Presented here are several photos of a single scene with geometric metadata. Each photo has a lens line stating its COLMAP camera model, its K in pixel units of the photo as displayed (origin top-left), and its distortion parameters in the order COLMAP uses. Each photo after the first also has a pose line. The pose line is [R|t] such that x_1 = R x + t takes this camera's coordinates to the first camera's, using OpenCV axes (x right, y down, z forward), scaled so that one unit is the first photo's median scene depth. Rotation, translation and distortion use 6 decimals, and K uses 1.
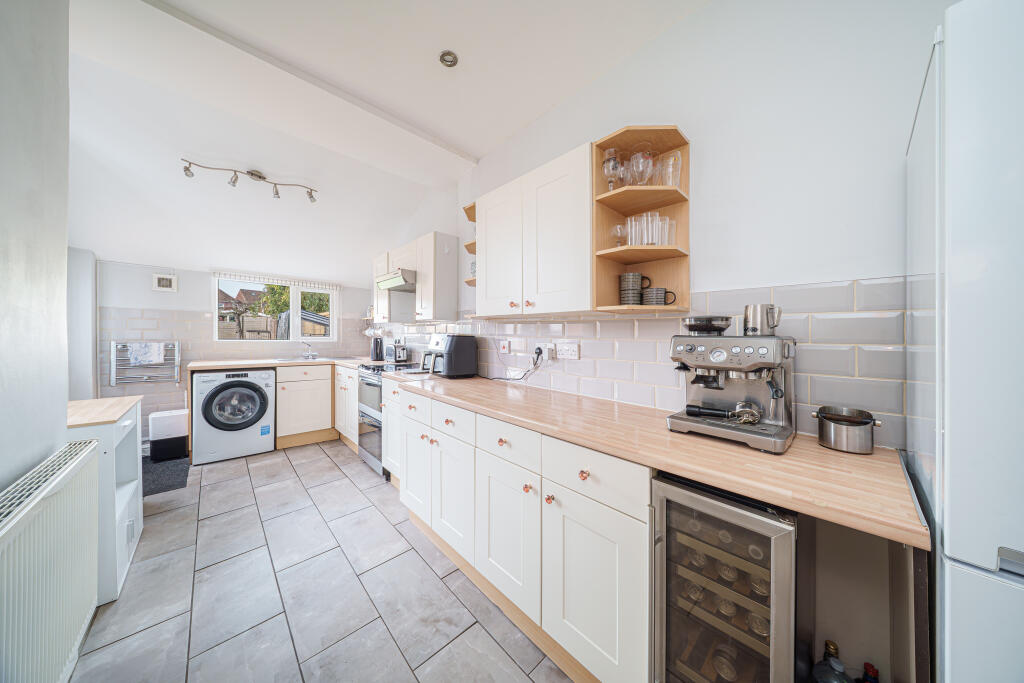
lens RADIAL K [[314.4, 0, 517.0], [0, 314.4, 335.0], [0, 0, 1]] dist [-0.000560, -0.000210]
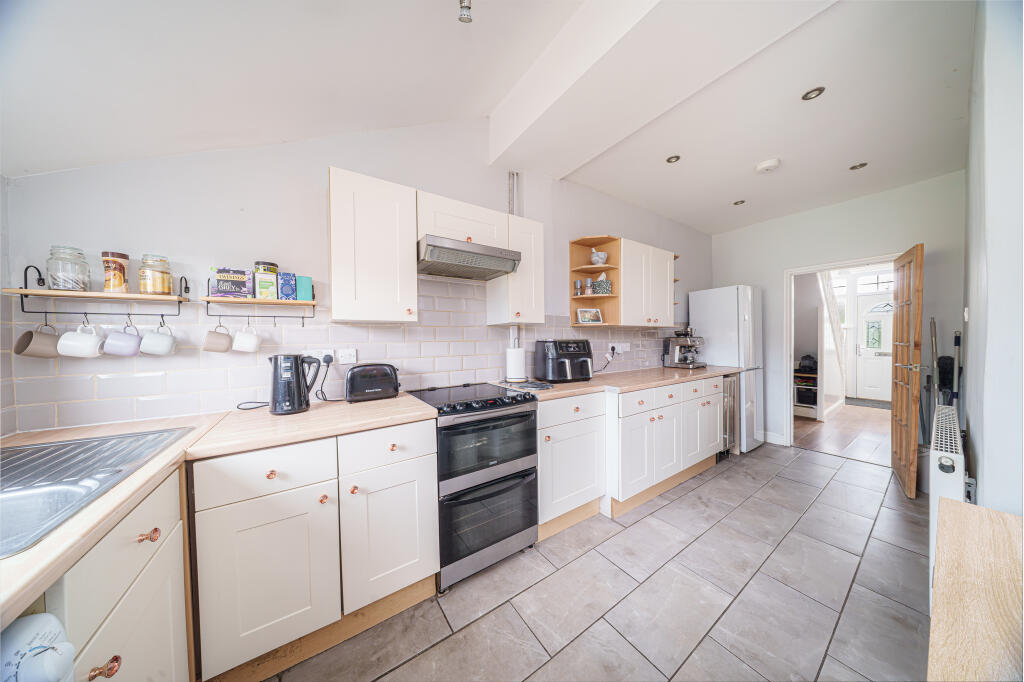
lens RADIAL K [[294.7, 0, 512.7], [0, 294.7, 339.0], [0, 0, 1]] dist [-0.000084, -0.000022]
pose [[0.164740, -0.018719, 0.986159, -0.848485], [-0.000315, 0.999819, 0.019031, -0.013791], [-0.986337, -0.003446, 0.164705, 0.742425]]
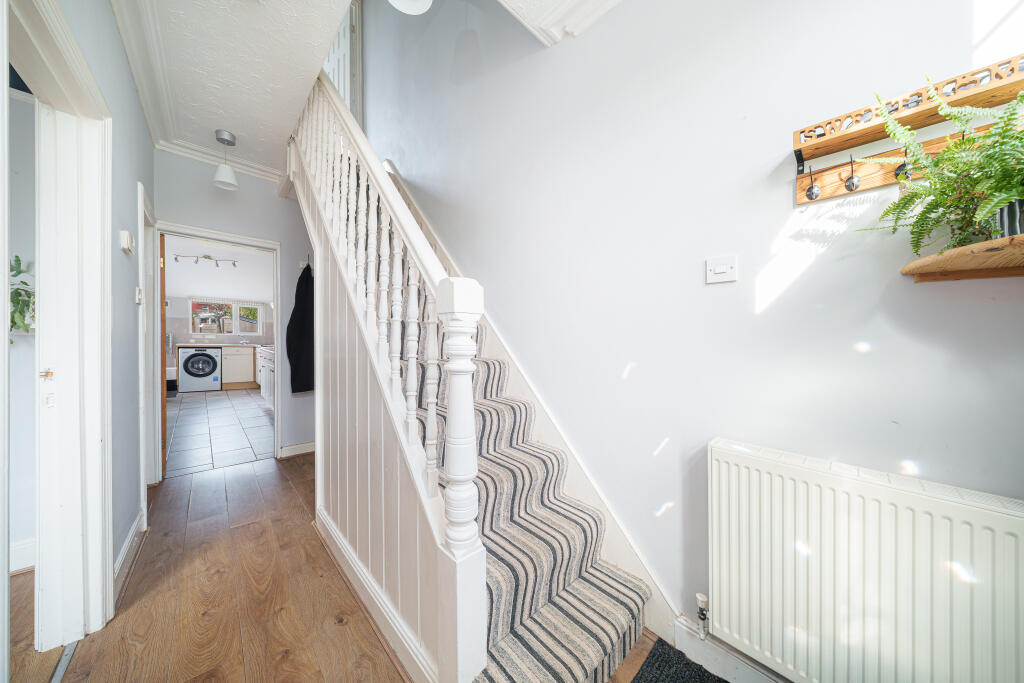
lens RADIAL K [[314.4, 0, 507.8], [0, 314.4, 341.5], [0, 0, 1]] dist [-0.000560, -0.000210]
pose [[0.999964, 0.006993, 0.004848, 1.052386], [-0.007032, 0.999942, 0.008143, 0.041880], [-0.004791, -0.008176, 0.999955, -1.009054]]
